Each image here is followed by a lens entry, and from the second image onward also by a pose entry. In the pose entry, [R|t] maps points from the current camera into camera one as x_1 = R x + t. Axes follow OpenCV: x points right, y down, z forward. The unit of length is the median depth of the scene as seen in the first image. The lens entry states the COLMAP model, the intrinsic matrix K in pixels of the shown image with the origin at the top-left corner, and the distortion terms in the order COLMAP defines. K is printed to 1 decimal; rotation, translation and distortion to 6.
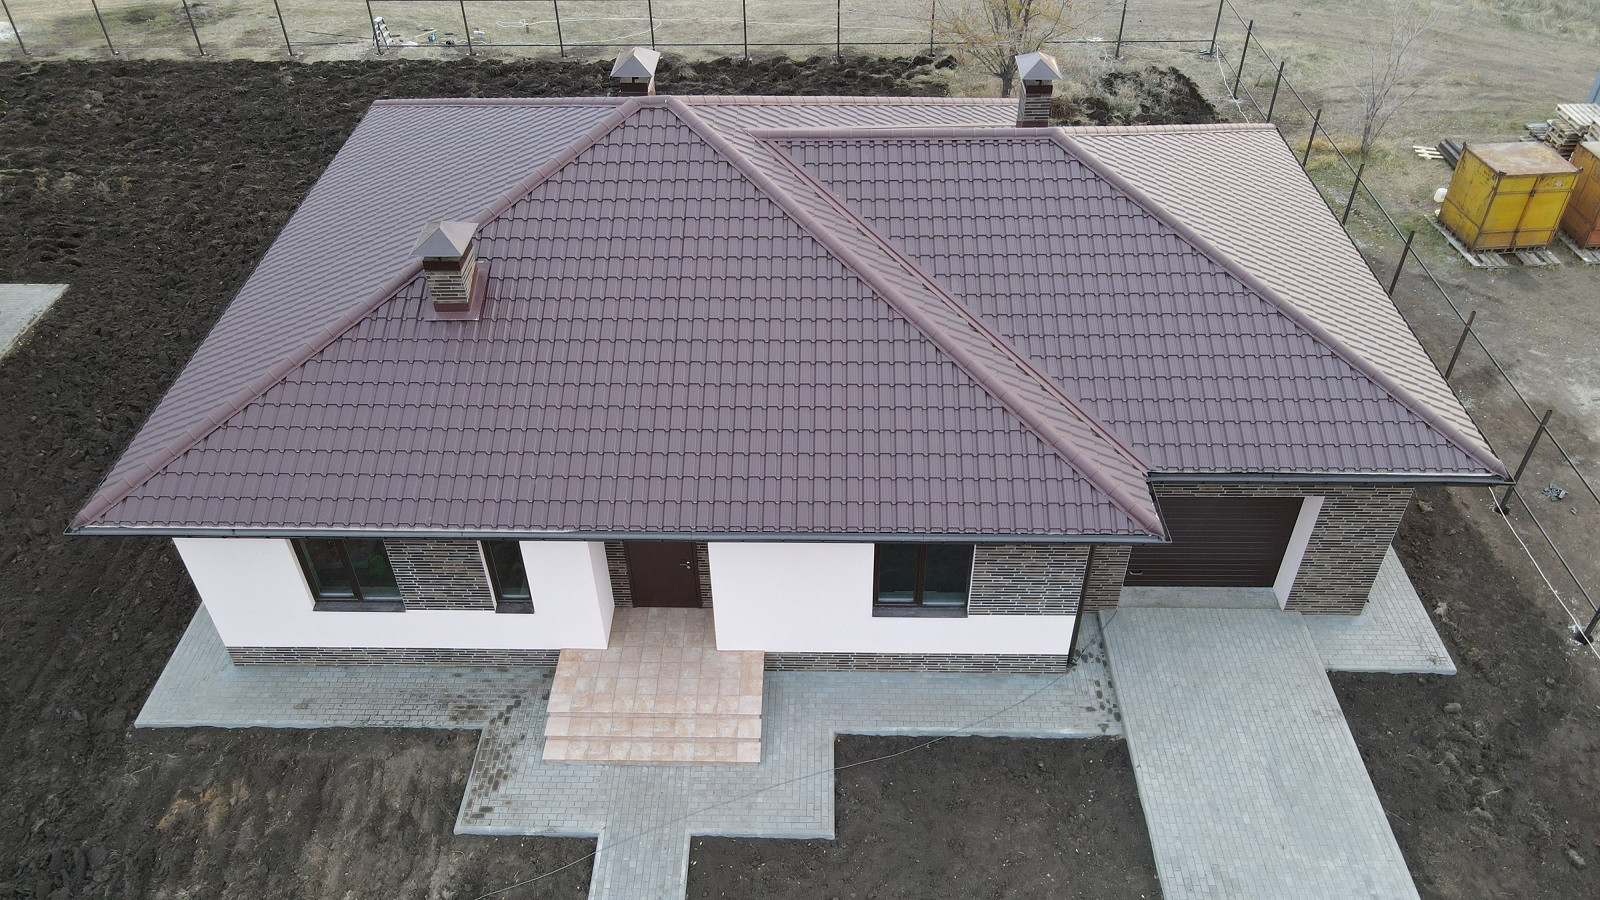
lens RADIAL K [[1178.5, 0, 800.0], [0, 1178.5, 450.0], [0, 0, 1]] dist [-0.005337, 0.034925]
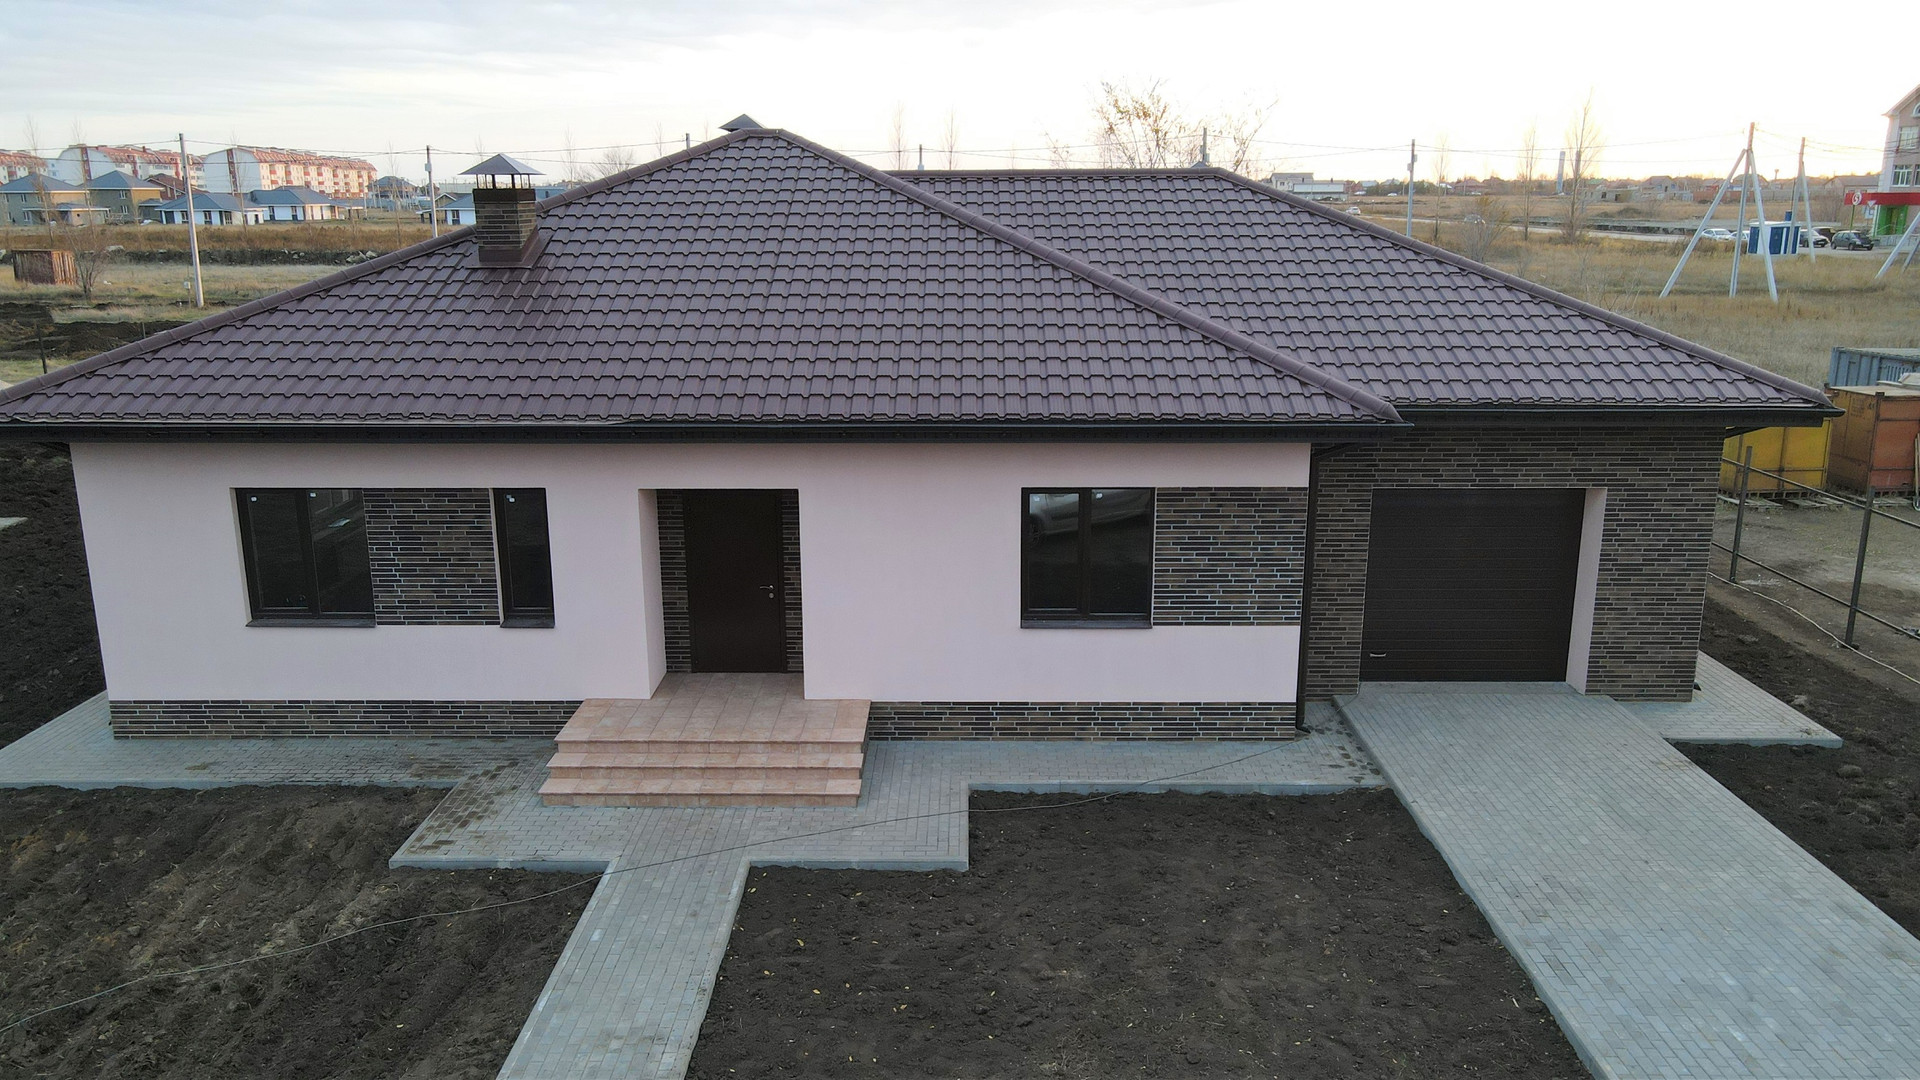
lens RADIAL K [[1414.2, 0, 960.0], [0, 1414.2, 540.0], [0, 0, 1]] dist [-0.005337, 0.034925]
pose [[0.999867, 0.008042, 0.014221, 0.010894], [-0.000965, 0.898032, -0.439929, 0.473186], [-0.016309, 0.439857, 0.897920, 0.193556]]
